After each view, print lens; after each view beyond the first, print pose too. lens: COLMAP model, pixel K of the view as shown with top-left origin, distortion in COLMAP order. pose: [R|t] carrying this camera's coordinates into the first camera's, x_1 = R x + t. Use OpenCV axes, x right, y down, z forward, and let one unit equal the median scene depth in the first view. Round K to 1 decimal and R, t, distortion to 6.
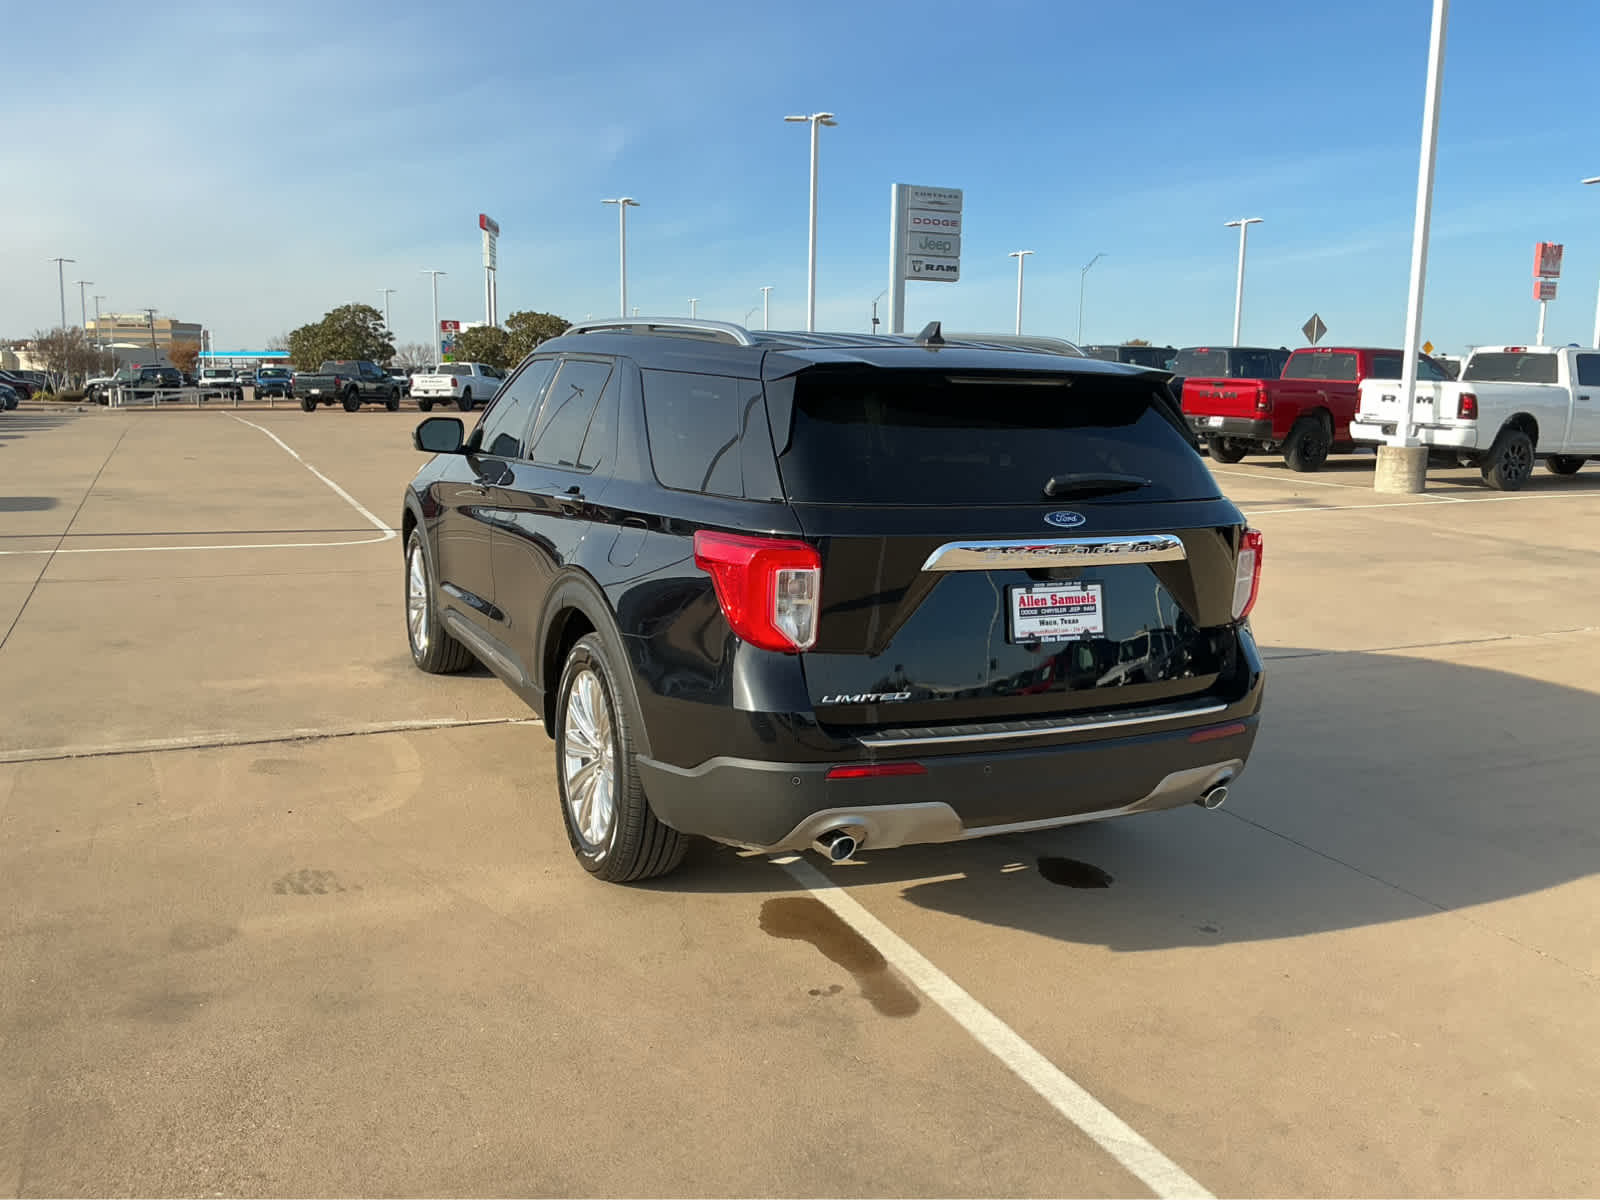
lens RADIAL K [[1344.1, 0, 808.6], [0, 1344.1, 600.2], [0, 0, 1]] dist [0.072462, -0.134108]
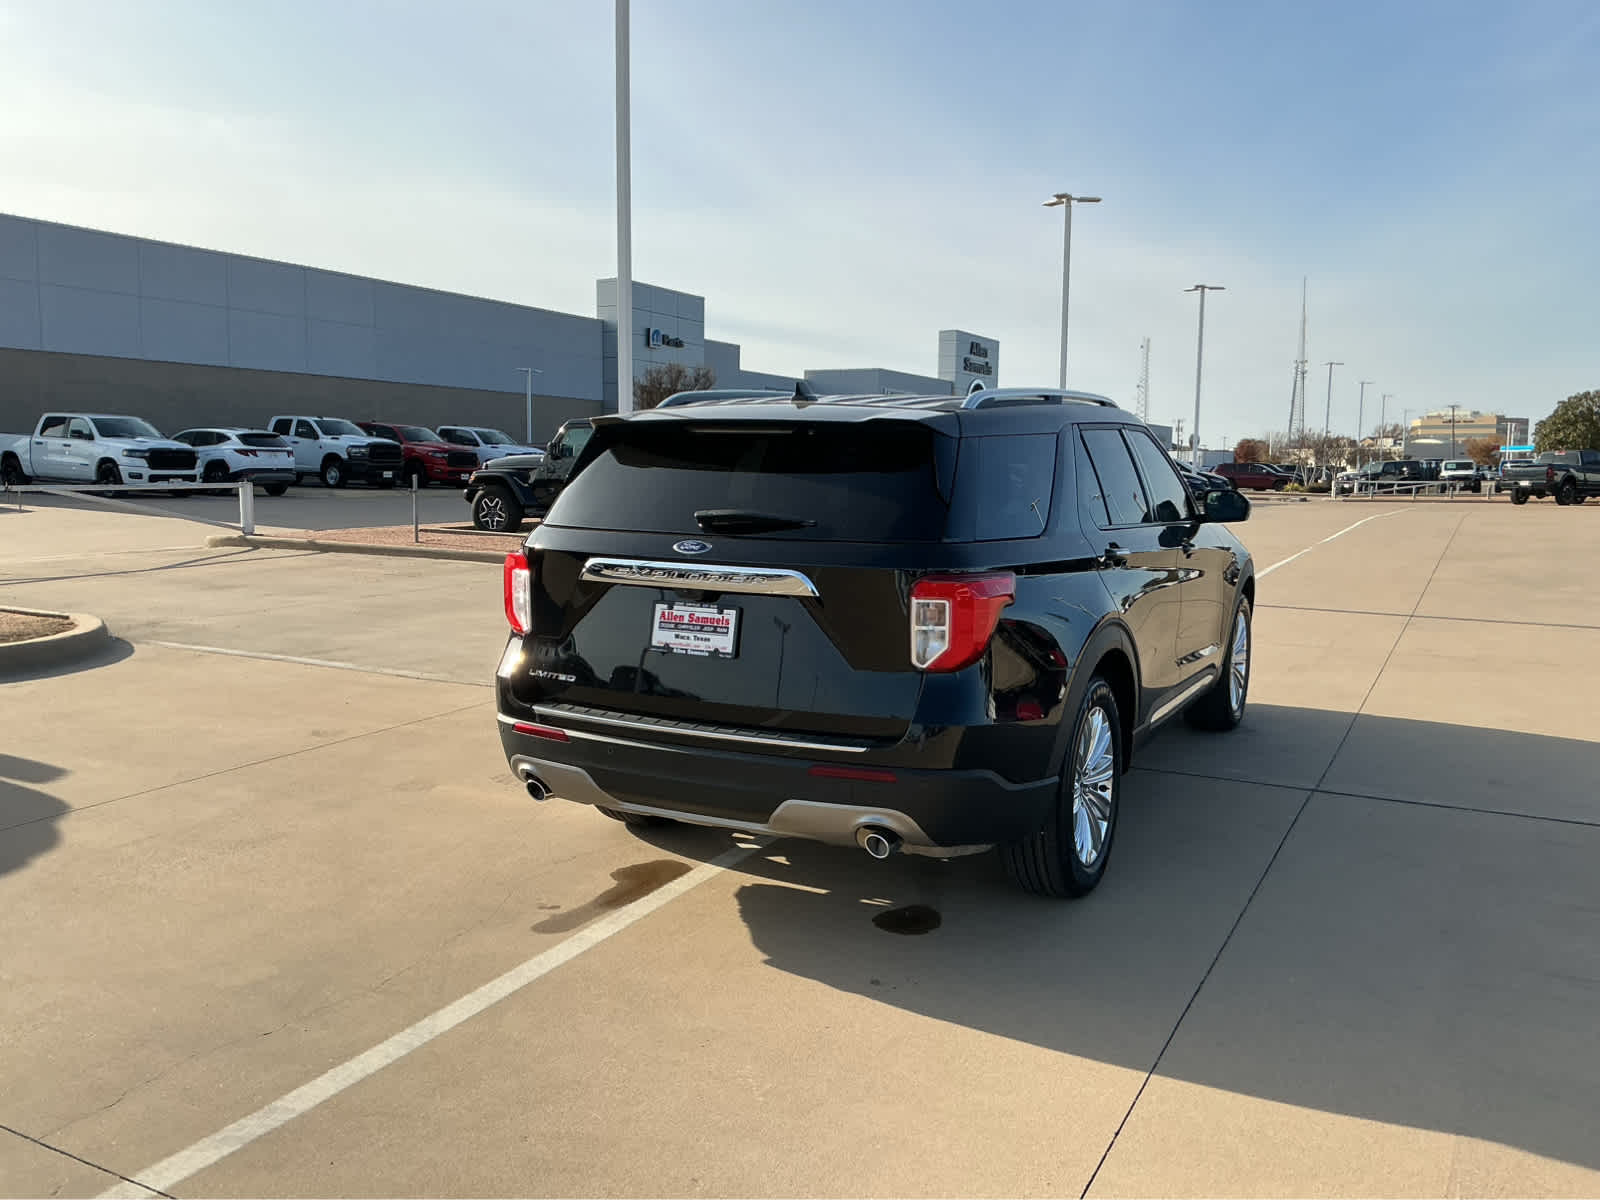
lens RADIAL K [[1344.1, 0, 794.9], [0, 1344.1, 603.4], [0, 0, 1]] dist [0.072462, -0.134108]
pose [[0.594637, 0.071914, -0.800772, 1.048747], [-0.126075, 0.992010, -0.004532, -0.016935], [0.794048, 0.103652, 0.598952, 0.353319]]
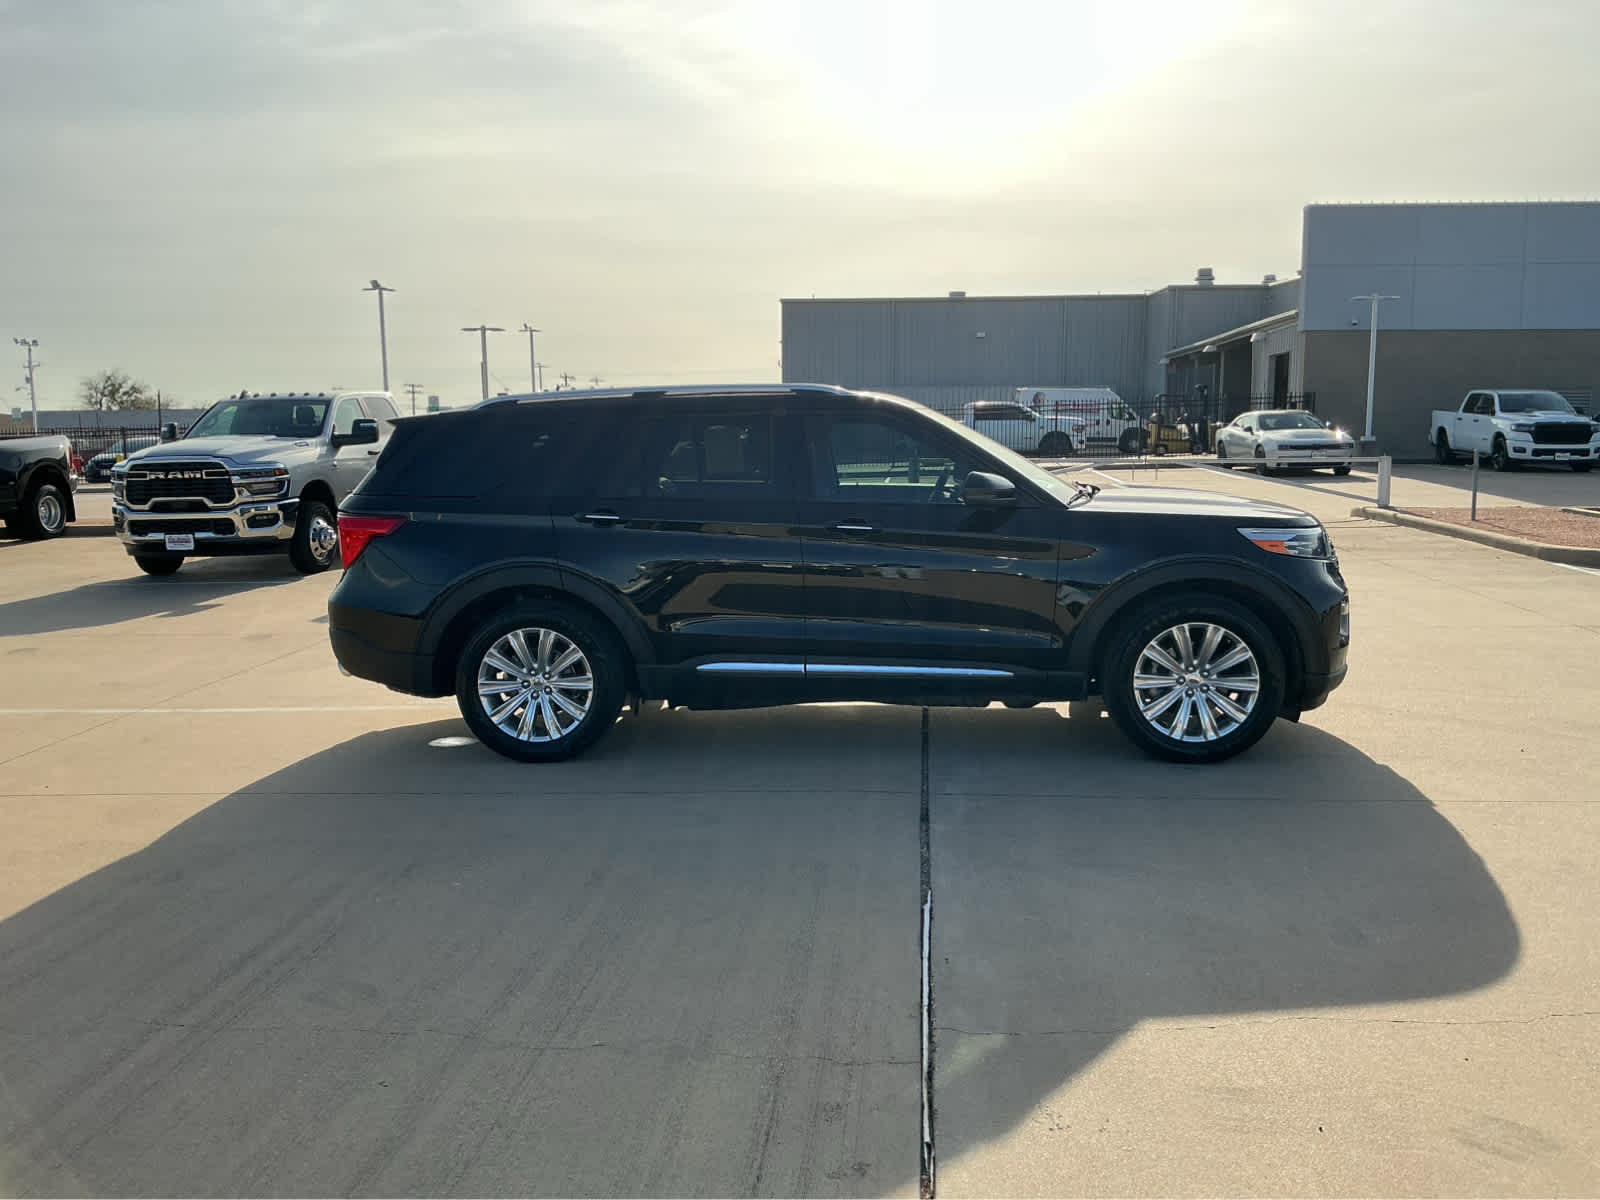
lens RADIAL K [[1344.1, 0, 810.2], [0, 1344.1, 602.5], [0, 0, 1]] dist [0.072462, -0.134108]
pose [[-0.513489, 0.093541, -0.852982, 1.465375], [-0.141287, 0.971257, 0.191565, -0.347401], [0.846385, 0.218882, -0.485514, 2.348513]]
